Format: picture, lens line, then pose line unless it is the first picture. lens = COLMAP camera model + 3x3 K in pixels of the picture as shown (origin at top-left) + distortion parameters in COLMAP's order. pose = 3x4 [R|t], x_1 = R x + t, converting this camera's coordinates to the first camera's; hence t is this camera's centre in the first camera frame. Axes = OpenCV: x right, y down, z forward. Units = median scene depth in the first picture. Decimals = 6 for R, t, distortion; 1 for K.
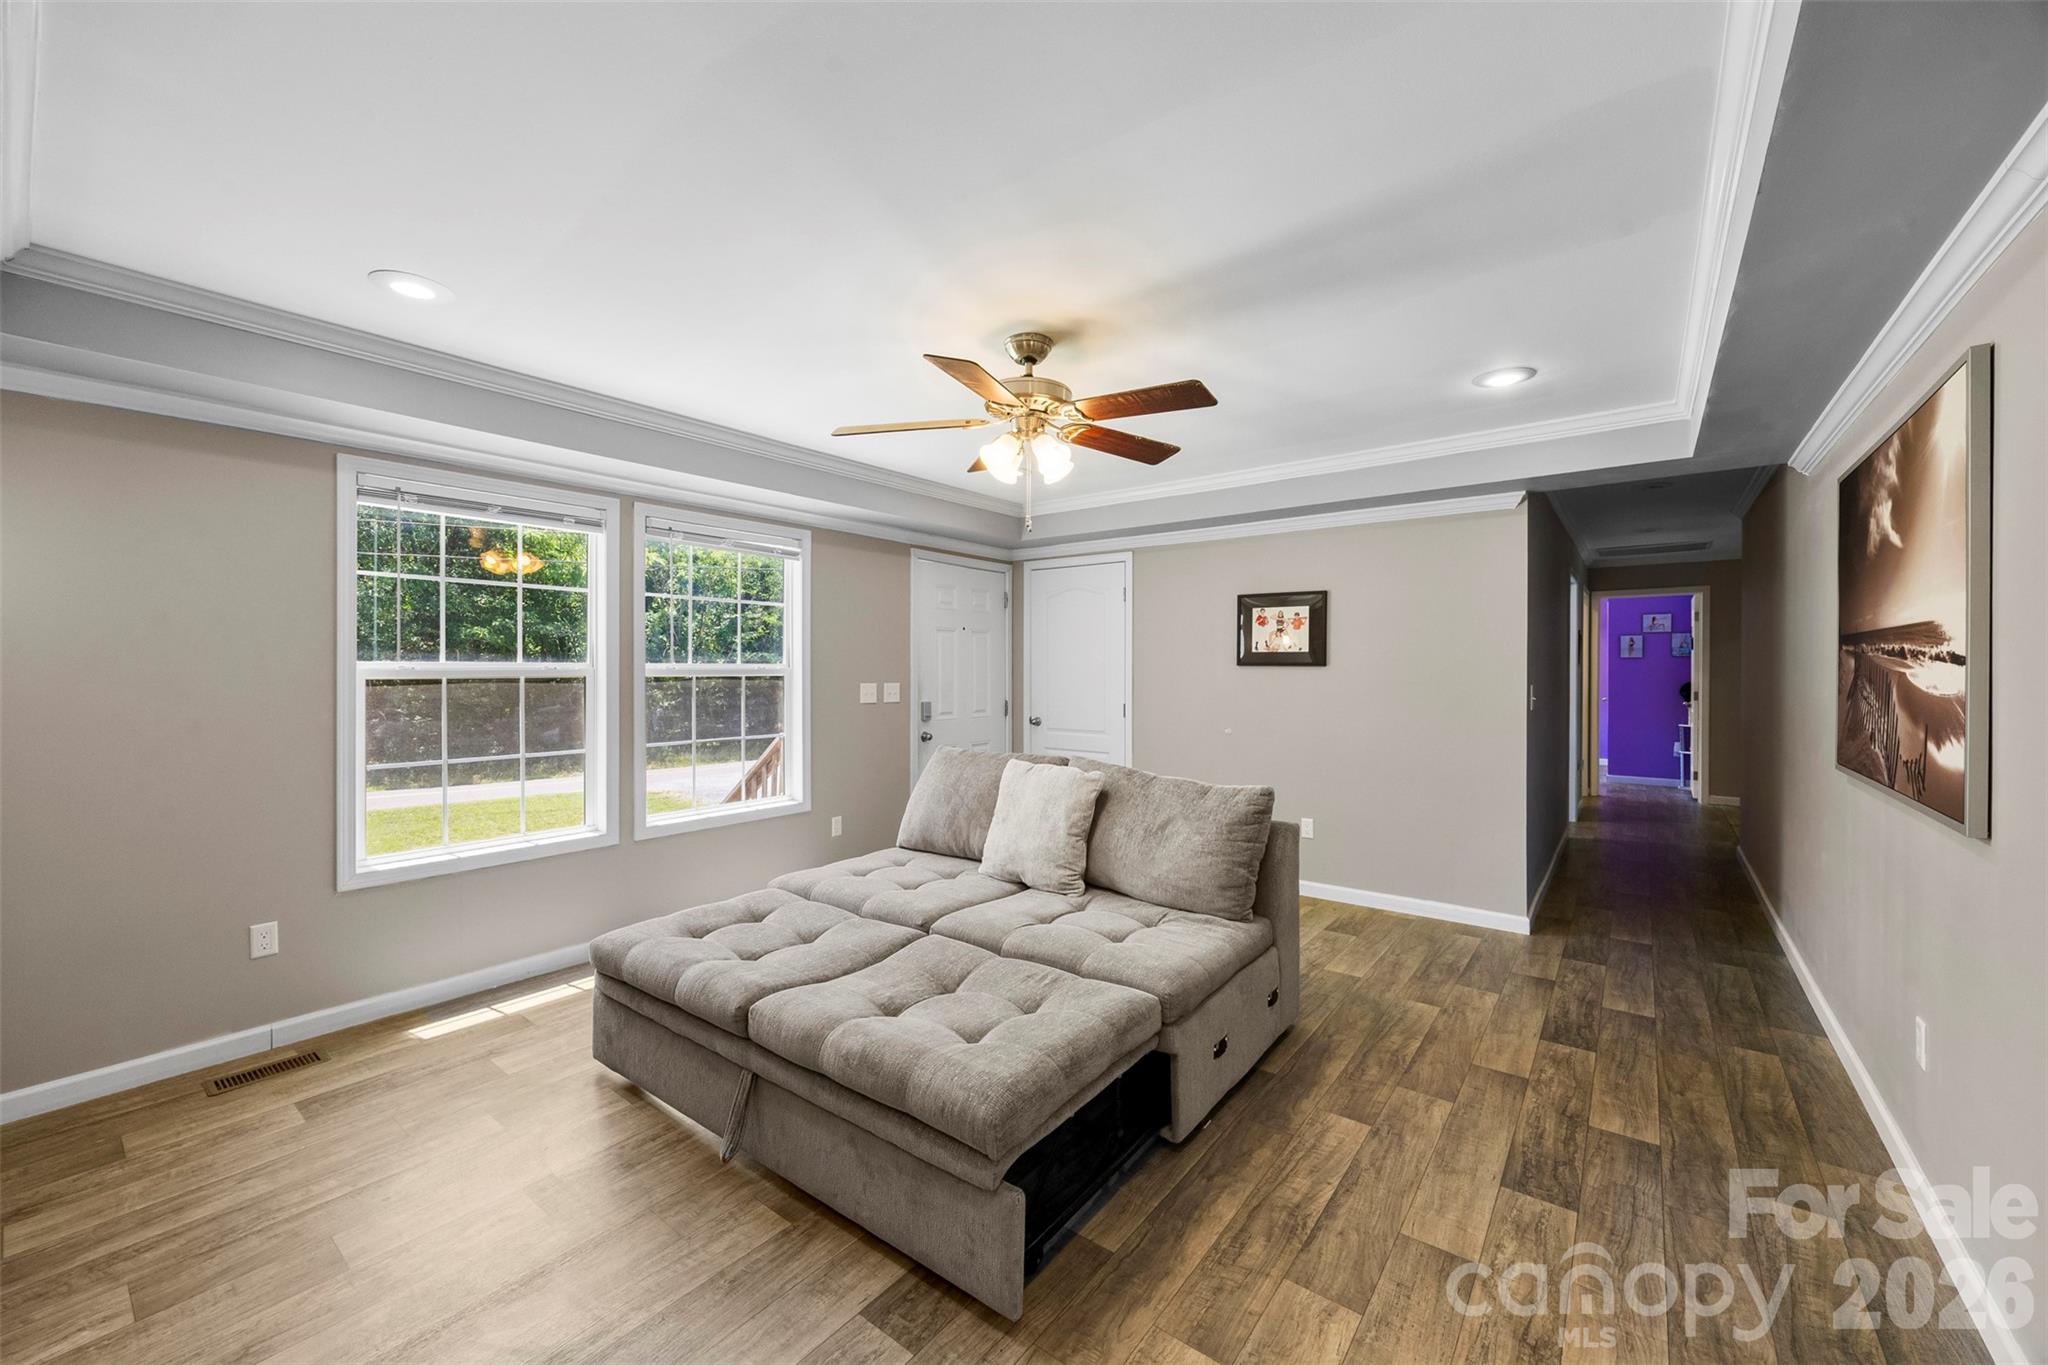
lens RADIAL K [[789.0, 0, 1029.0], [0, 789.0, 681.6], [0, 0, 1]] dist [-0.002163, 0.000209]
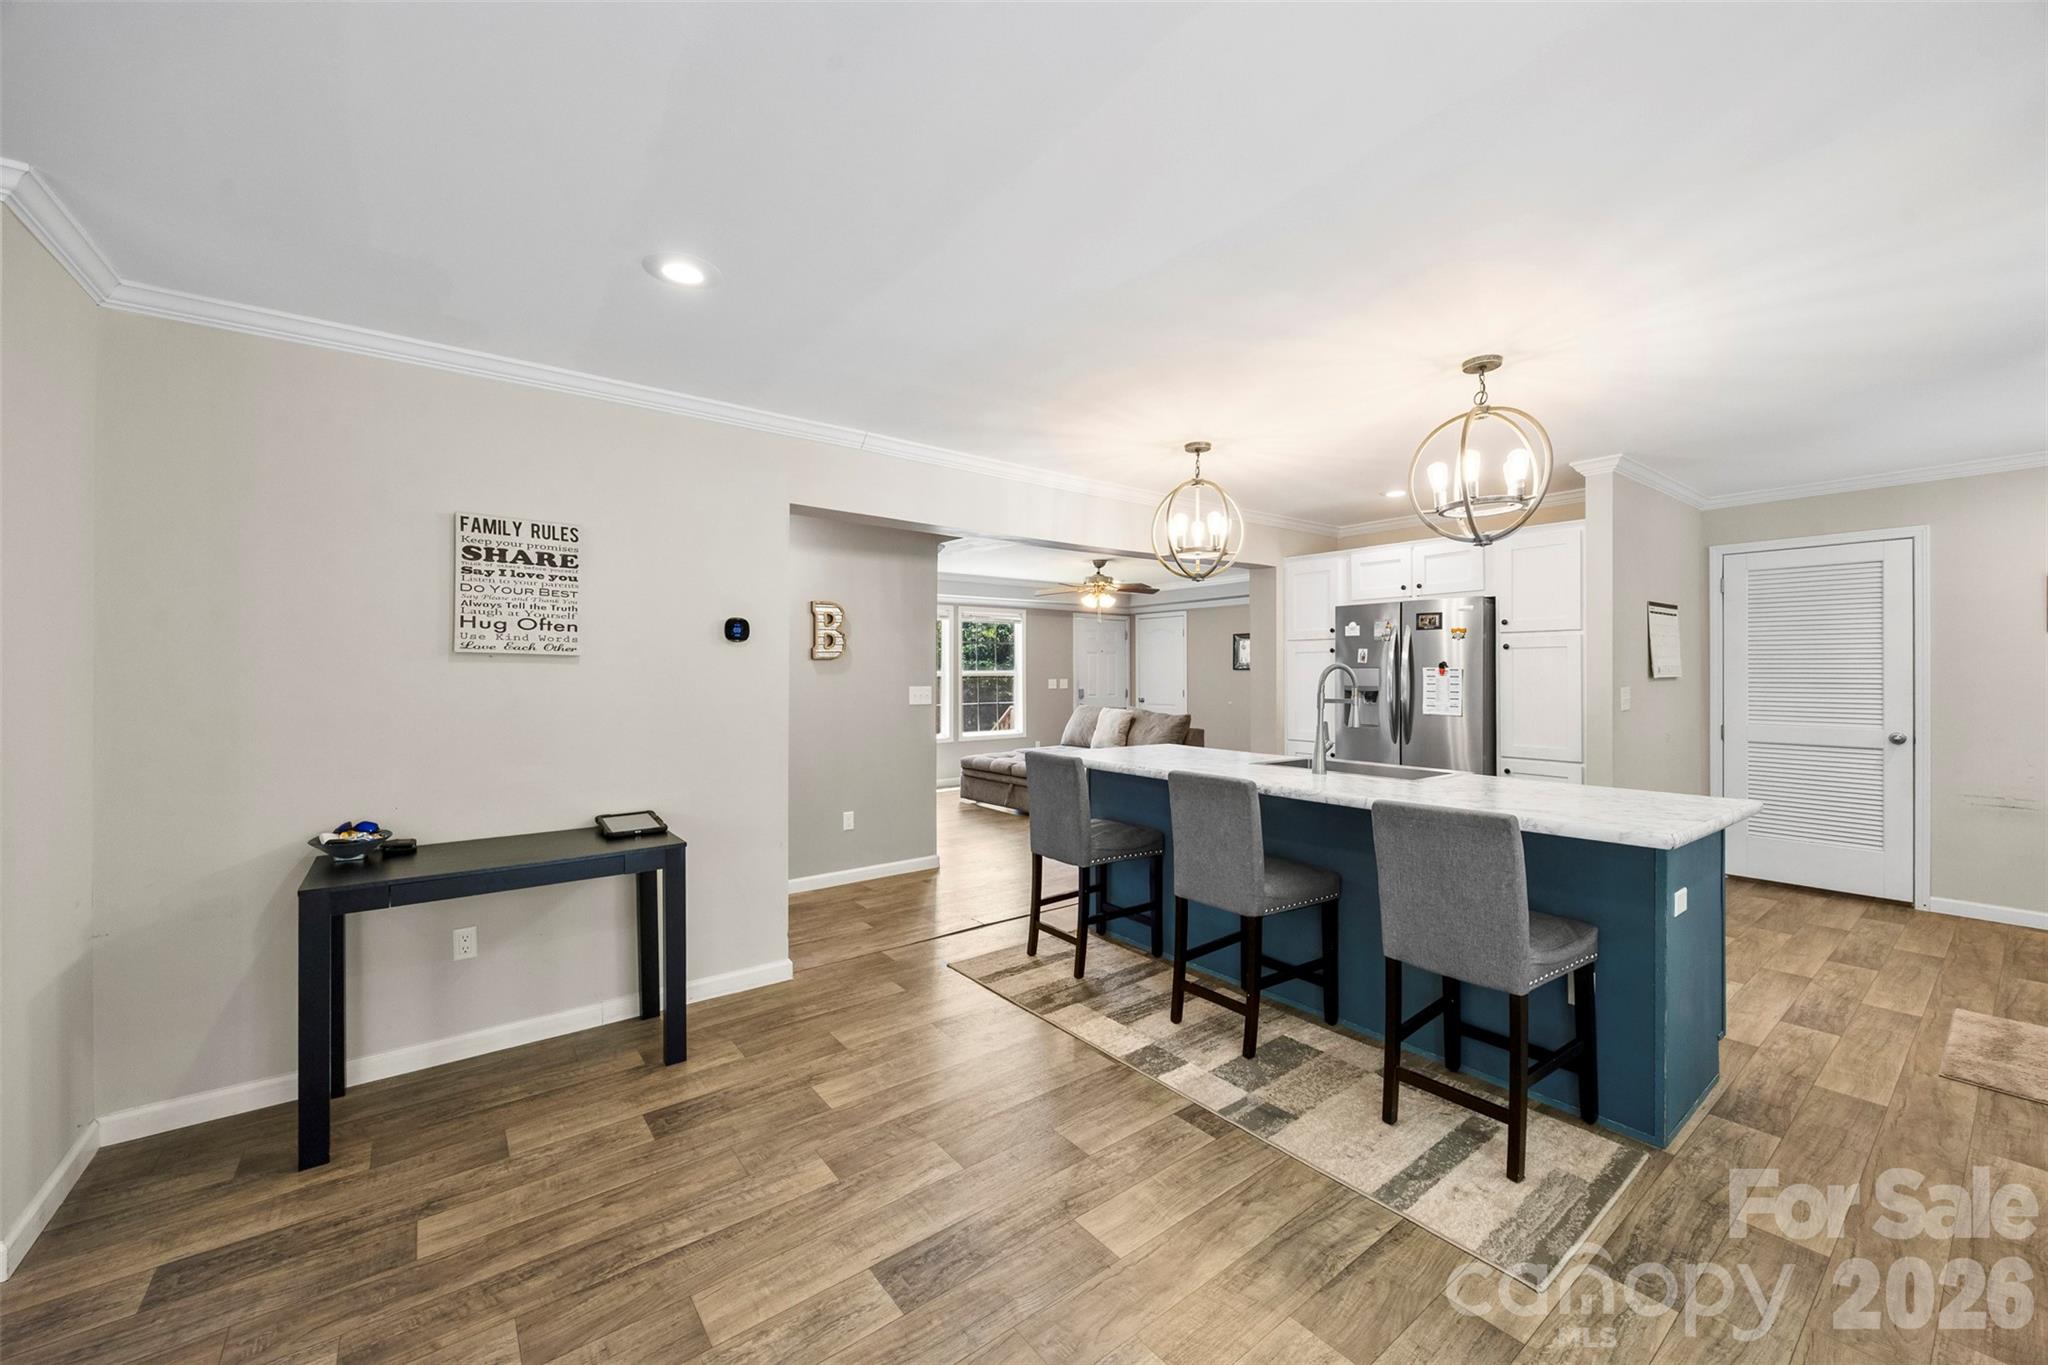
lens RADIAL K [[789.0, 0, 1037.7], [0, 789.0, 682.4], [0, 0, 1]] dist [-0.002163, 0.000209]
pose [[0.969740, -0.001440, -0.244135, 0.037618], [-0.000067, 0.999981, -0.006163, 0.003235], [0.244139, 0.005993, 0.969722, -0.145099]]
